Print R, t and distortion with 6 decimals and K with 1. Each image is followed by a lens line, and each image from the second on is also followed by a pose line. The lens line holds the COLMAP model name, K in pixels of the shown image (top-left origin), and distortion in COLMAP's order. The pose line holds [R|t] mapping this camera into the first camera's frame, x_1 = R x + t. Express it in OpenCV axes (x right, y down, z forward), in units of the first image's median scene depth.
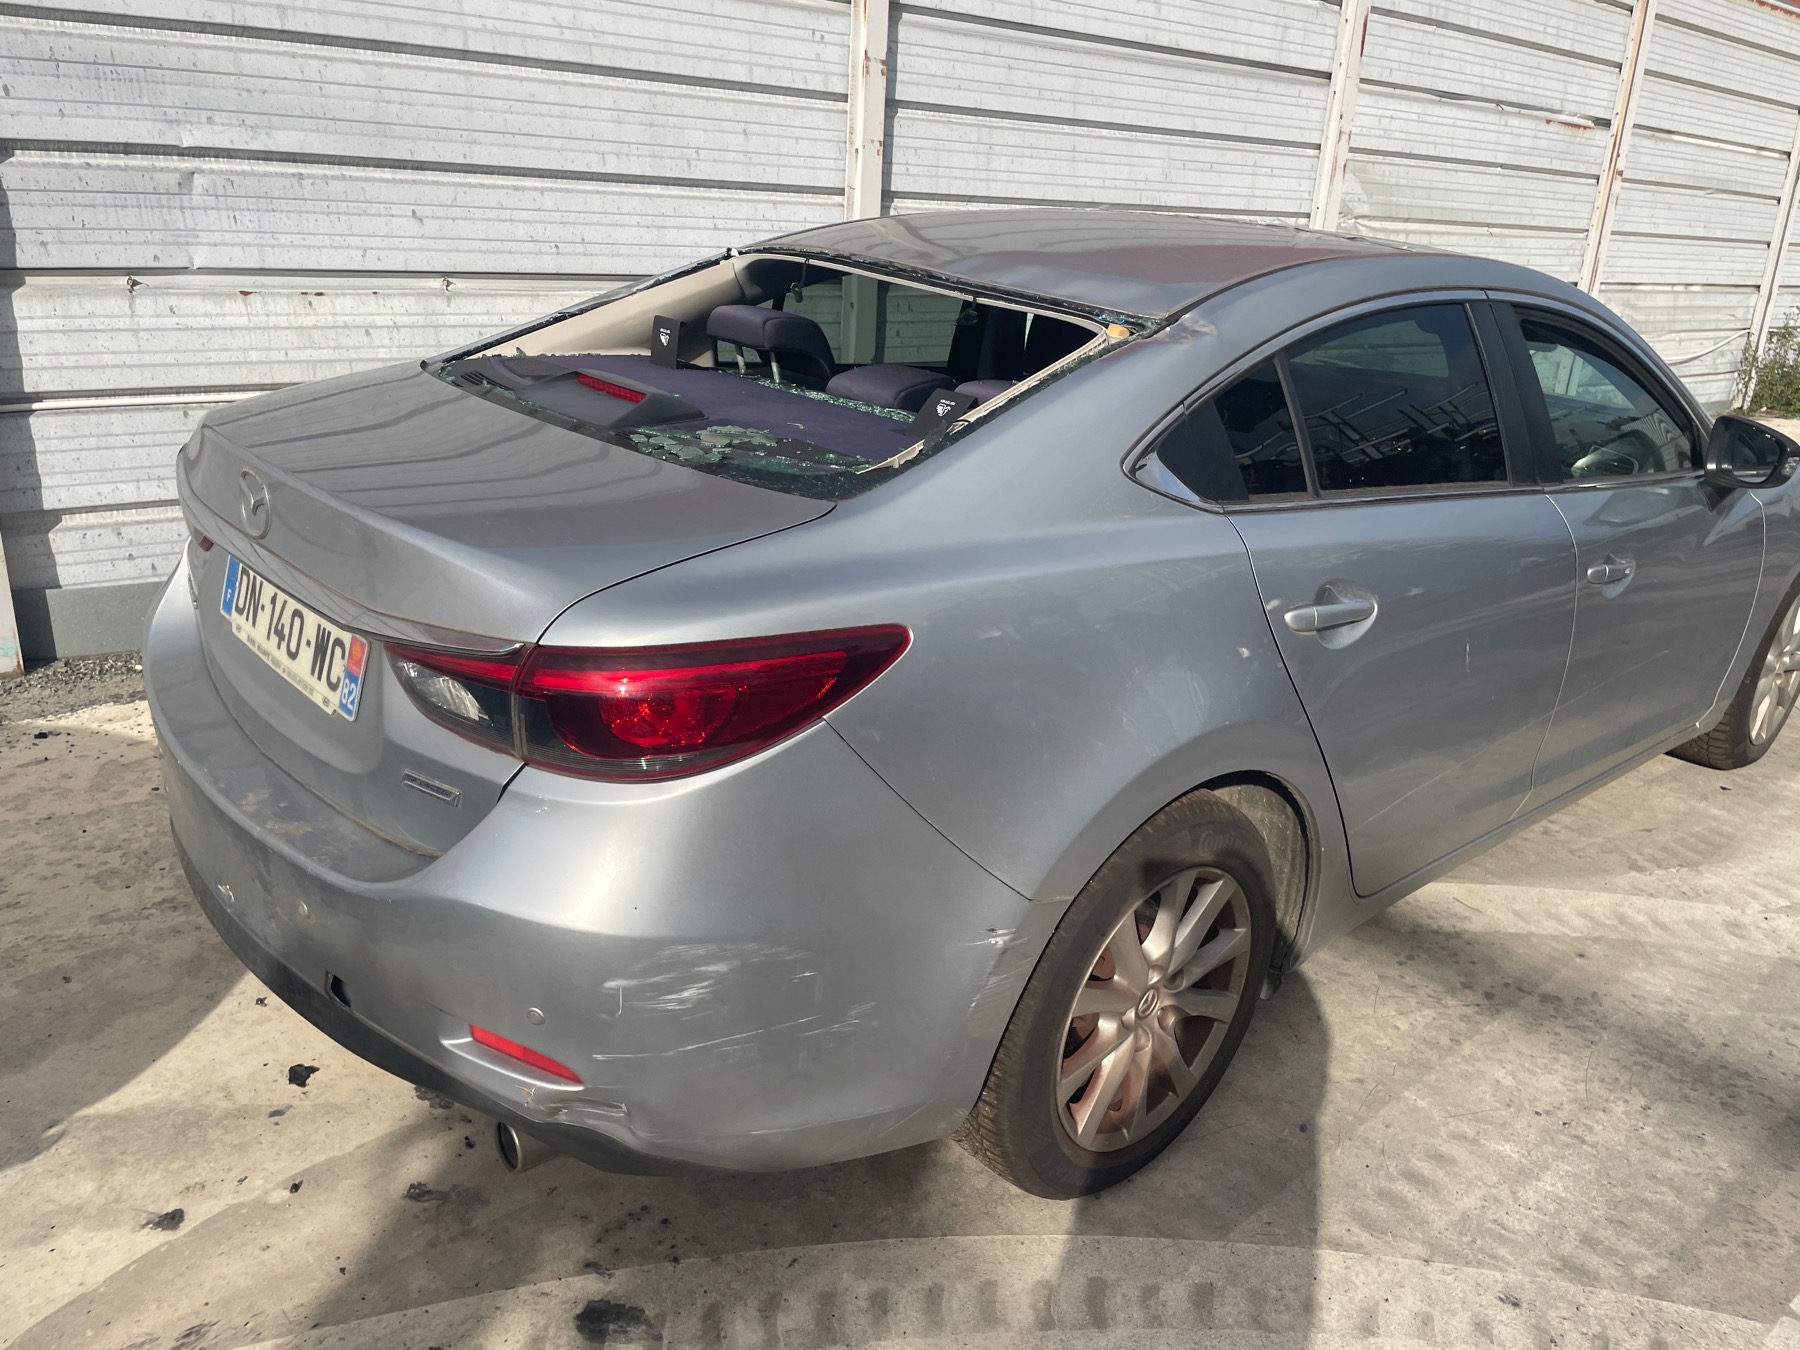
lens RADIAL K [[1378.5, 0, 922.3], [0, 1378.5, 661.8], [0, 0, 1]] dist [0.075193, -0.102062]
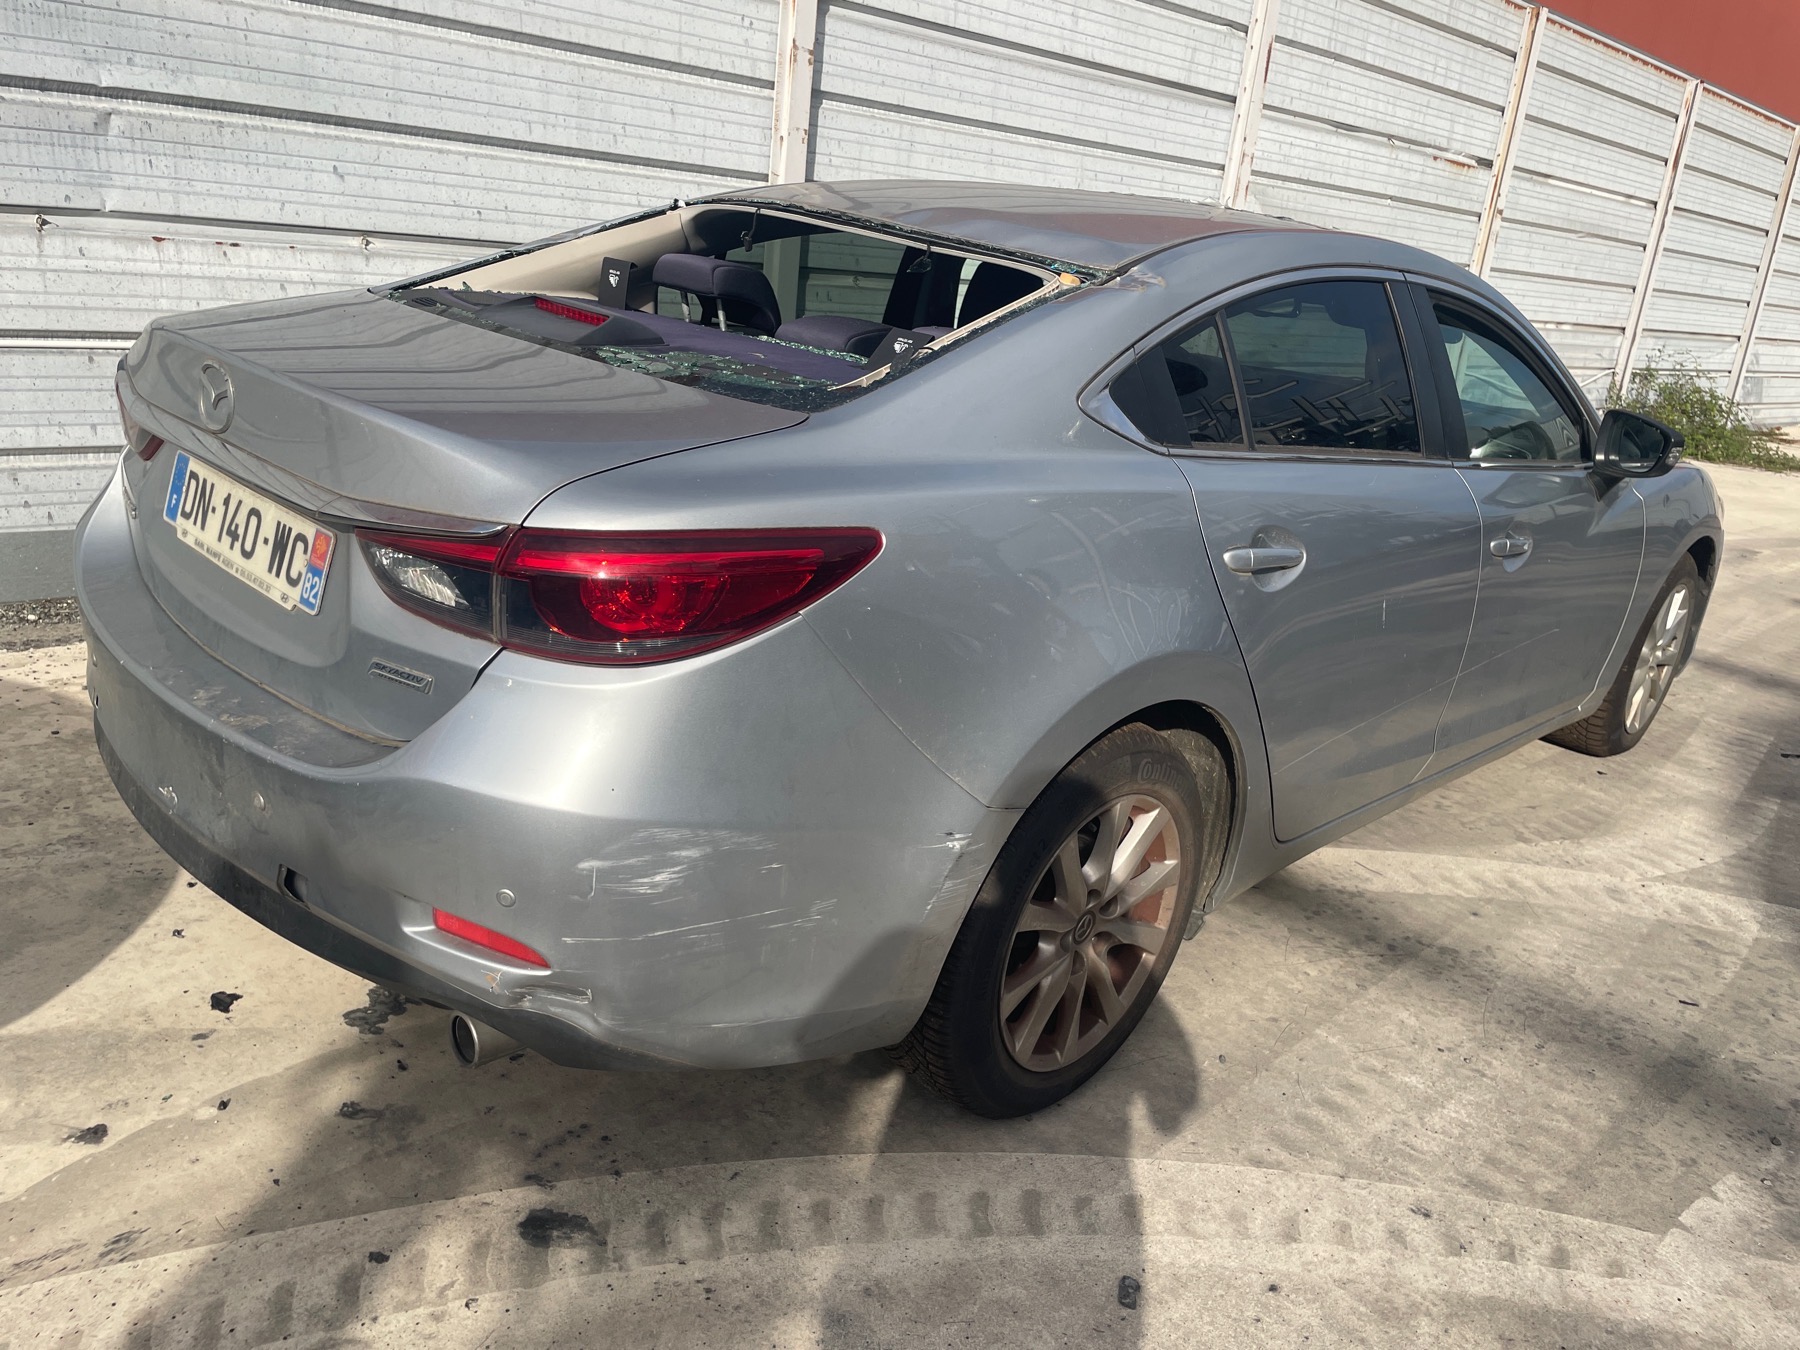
lens RADIAL K [[1378.5, 0, 910.5], [0, 1378.5, 660.4], [0, 0, 1]] dist [0.075193, -0.102062]
pose [[0.996806, 0.026089, 0.075474, -0.048433], [-0.024749, 0.999520, -0.018634, 0.068741], [-0.075924, 0.016707, 0.996974, -0.021040]]
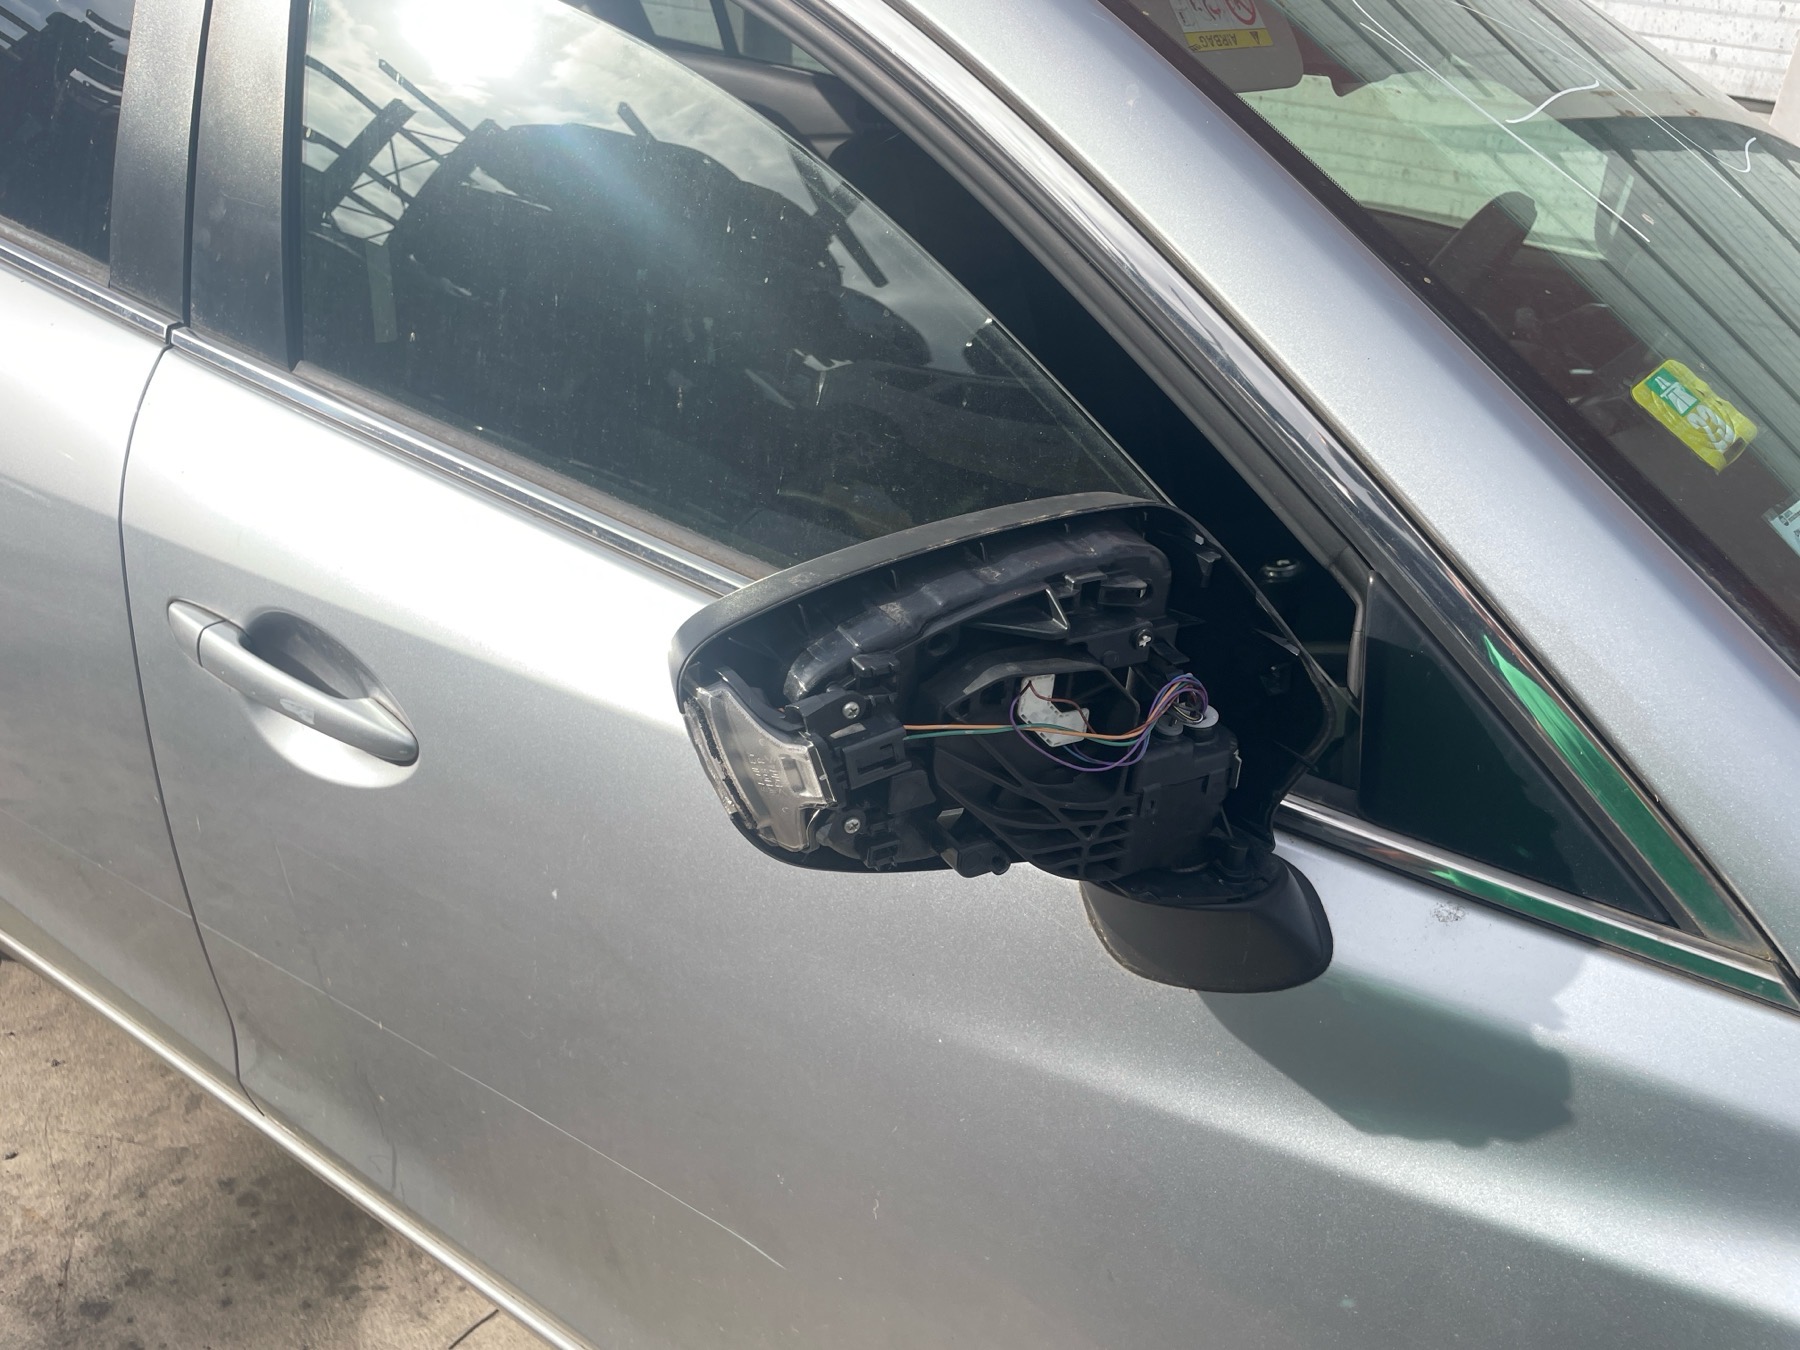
lens RADIAL K [[1378.5, 0, 899.6], [0, 1378.5, 677.7], [0, 0, 1]] dist [0.075193, -0.102062]
pose [[0.260713, 0.424625, -0.867019, 1.068212], [-0.380295, 0.870636, 0.312041, -0.291143], [0.887358, 0.248369, 0.388469, 1.312565]]
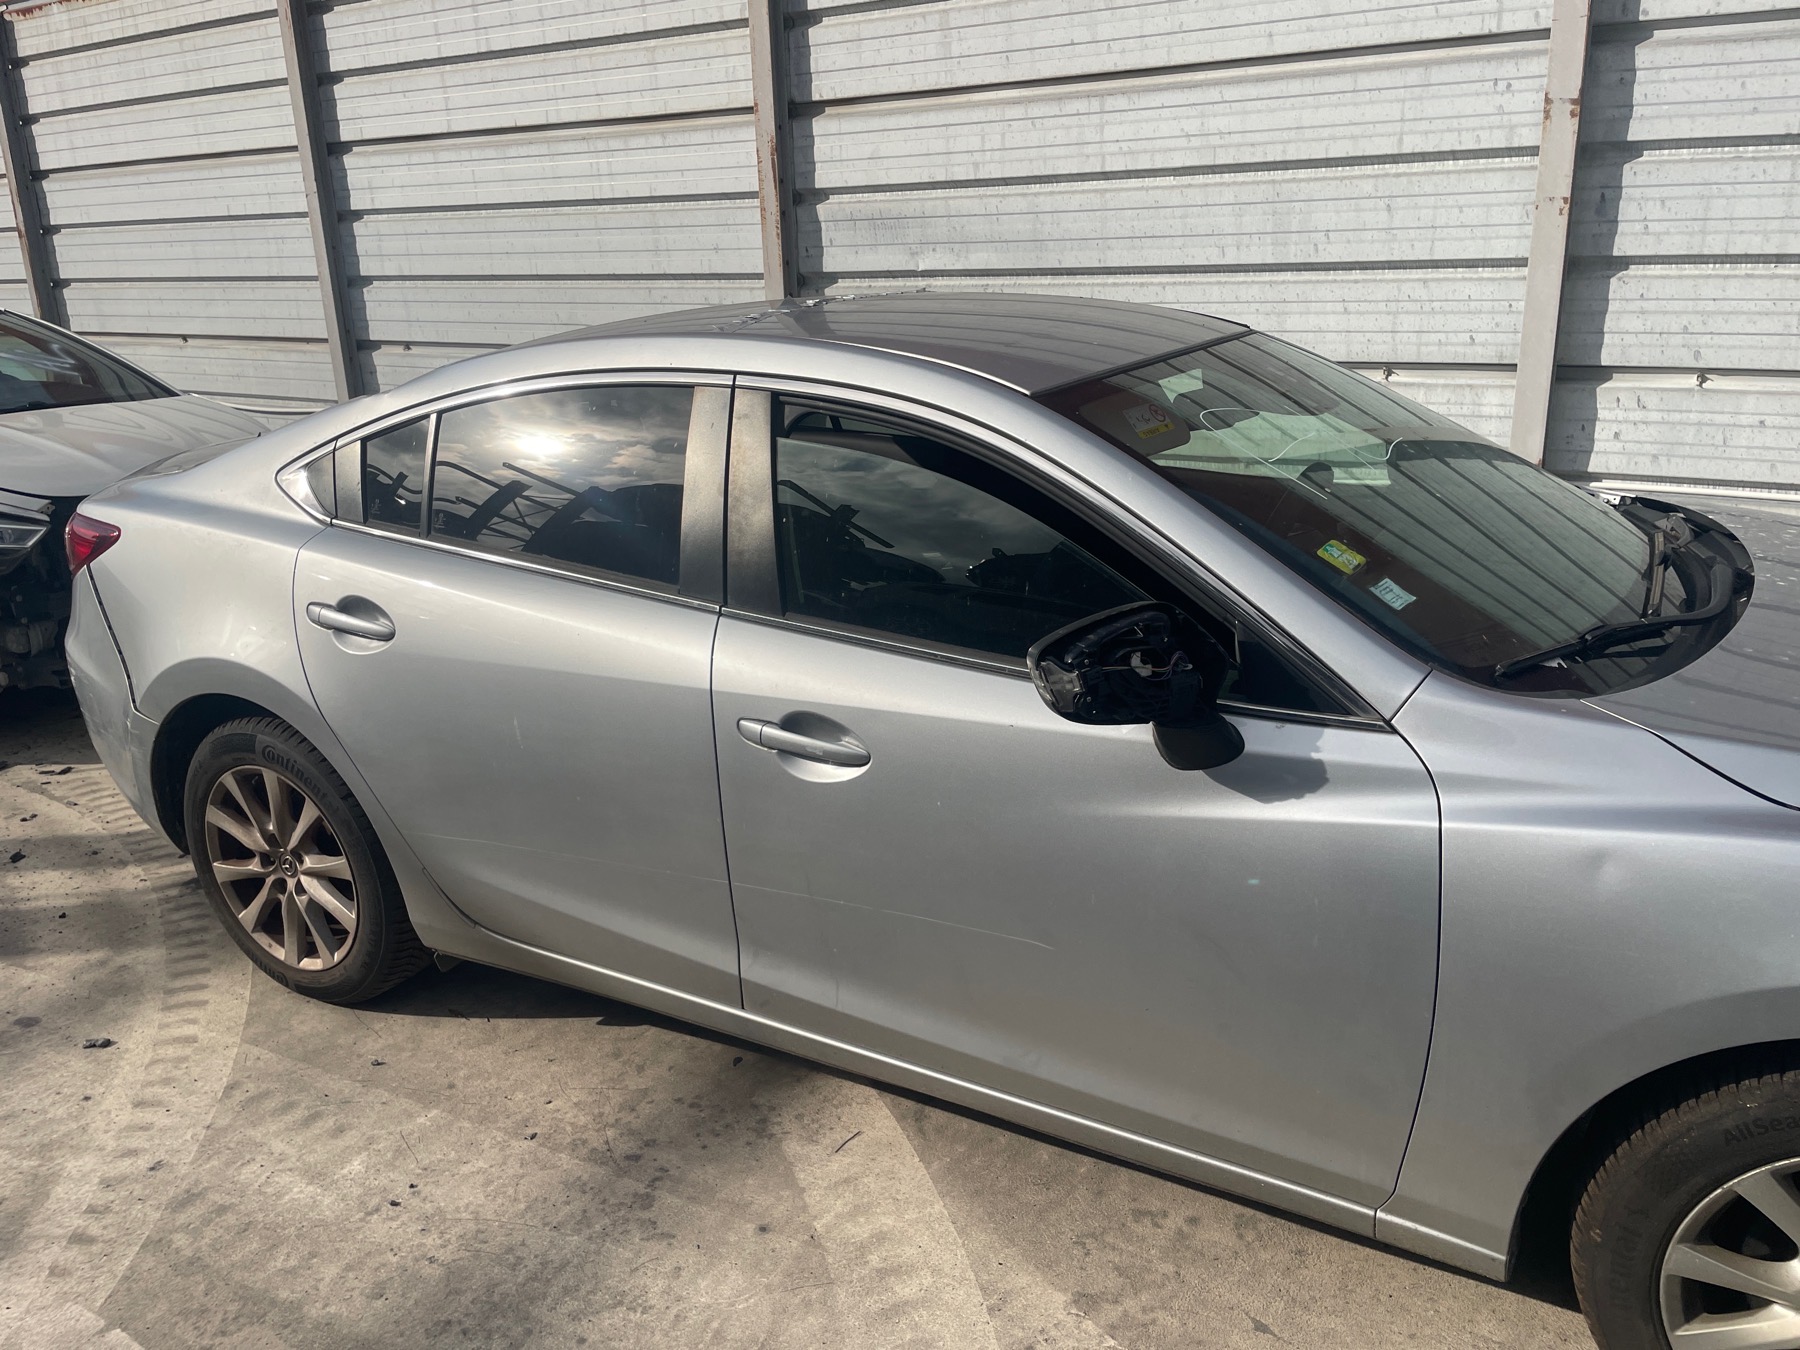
lens RADIAL K [[1378.5, 0, 888.1], [0, 1378.5, 671.9], [0, 0, 1]] dist [0.075193, -0.102062]
pose [[0.300629, 0.216291, -0.928892, 1.578828], [-0.268662, 0.953710, 0.135120, -0.284589], [0.915119, 0.208937, 0.344822, 1.016467]]
